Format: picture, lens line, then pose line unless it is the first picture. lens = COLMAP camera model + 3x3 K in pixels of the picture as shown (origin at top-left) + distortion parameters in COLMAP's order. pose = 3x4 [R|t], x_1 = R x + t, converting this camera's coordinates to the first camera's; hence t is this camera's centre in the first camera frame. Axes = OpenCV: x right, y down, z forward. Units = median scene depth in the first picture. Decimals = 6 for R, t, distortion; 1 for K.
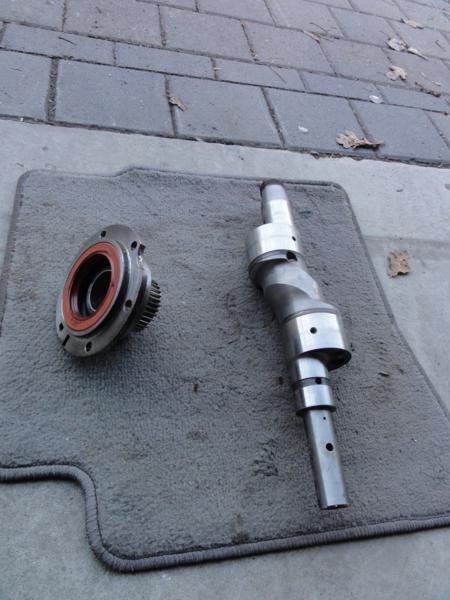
lens RADIAL K [[419.0, 0, 225.0], [0, 419.0, 300.0], [0, 0, 1]] dist [0.000595, 0.003958]
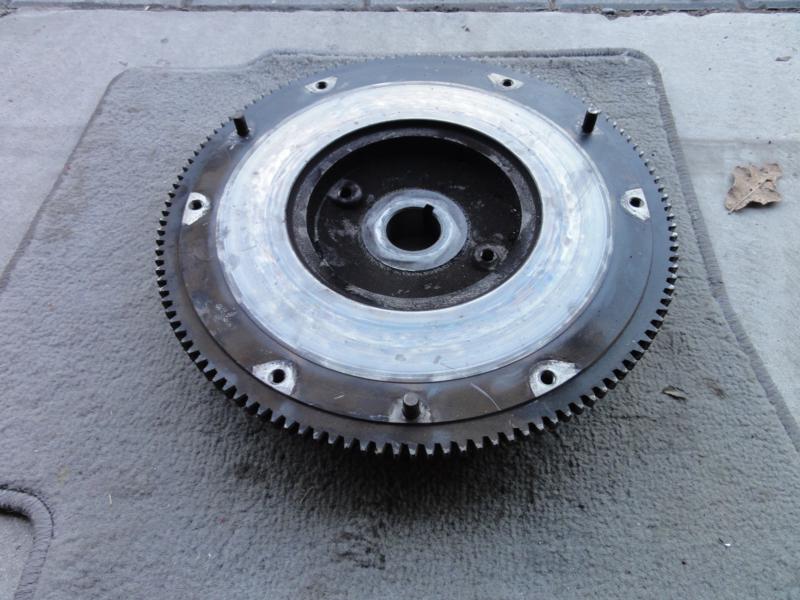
lens RADIAL K [[565.7, 0, 400.0], [0, 565.7, 300.0], [0, 0, 1]] dist [0.000714, -0.000160]
pose [[0.947918, 0.015074, -0.318157, 0.251668], [-0.022249, 0.999573, -0.018930, 0.077312], [0.317736, 0.025022, 0.947849, 0.253979]]
